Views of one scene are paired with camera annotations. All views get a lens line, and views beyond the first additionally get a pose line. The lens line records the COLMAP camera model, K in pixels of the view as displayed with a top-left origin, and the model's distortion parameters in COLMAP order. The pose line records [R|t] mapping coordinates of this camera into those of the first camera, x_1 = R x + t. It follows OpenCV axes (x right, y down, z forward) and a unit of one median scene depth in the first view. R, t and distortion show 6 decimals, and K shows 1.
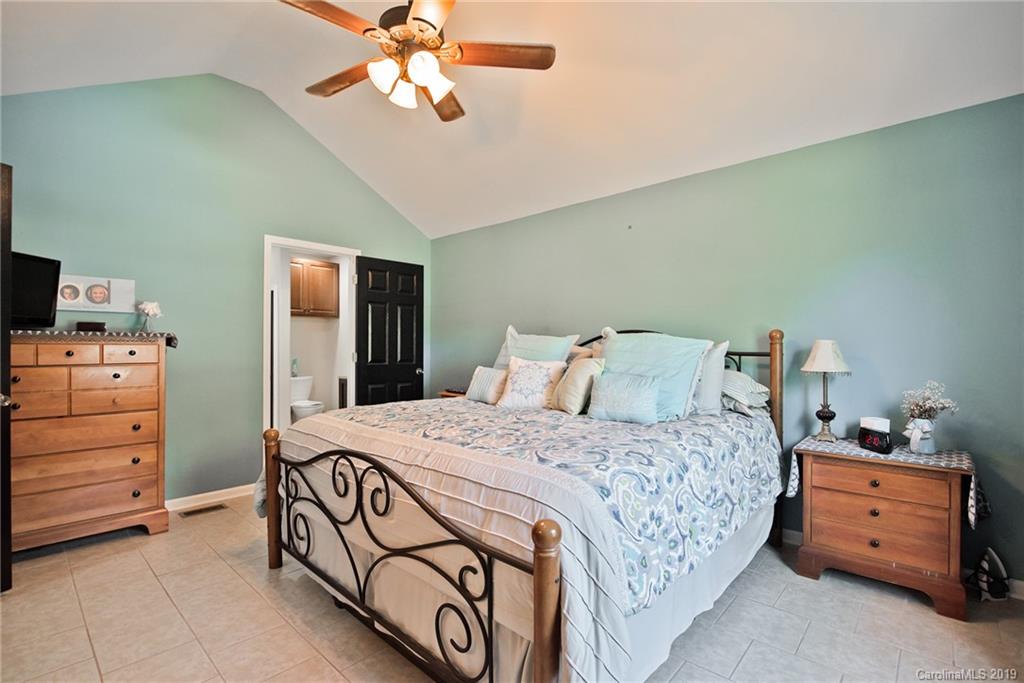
lens RADIAL K [[475.2, 0, 508.4], [0, 475.2, 342.6], [0, 0, 1]] dist [-0.021534, 0.005543]
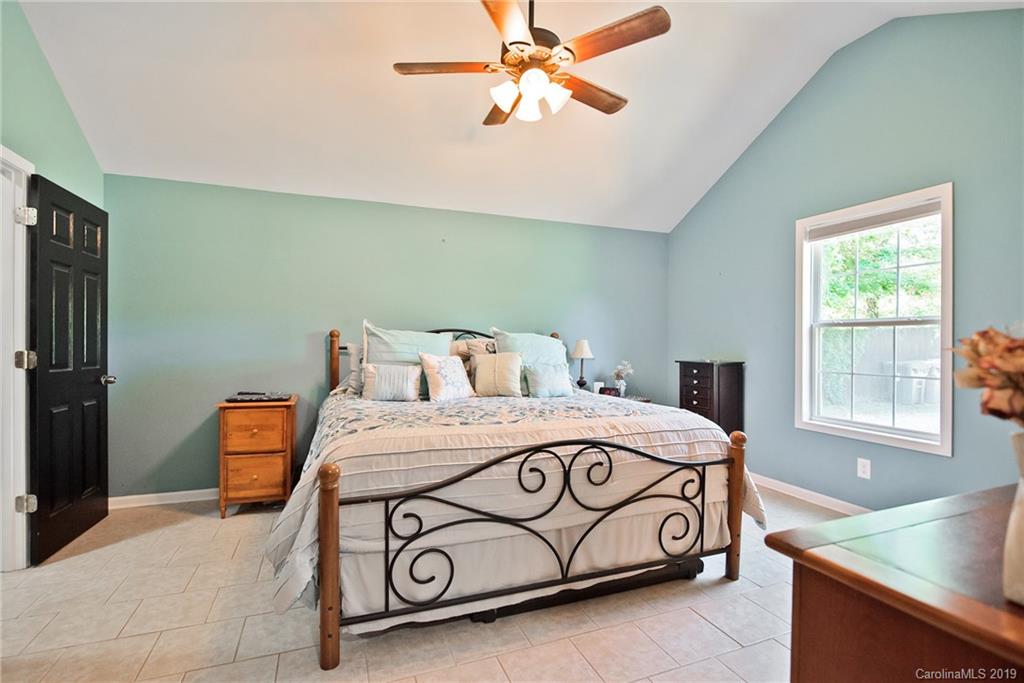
lens RADIAL K [[475.2, 0, 510.0], [0, 475.2, 341.5], [0, 0, 1]] dist [-0.021534, 0.005543]
pose [[0.431594, 0.005823, 0.902049, -1.691322], [-0.013019, 0.999915, -0.000226, 0.008490], [-0.901974, -0.011646, 0.431633, 0.809142]]
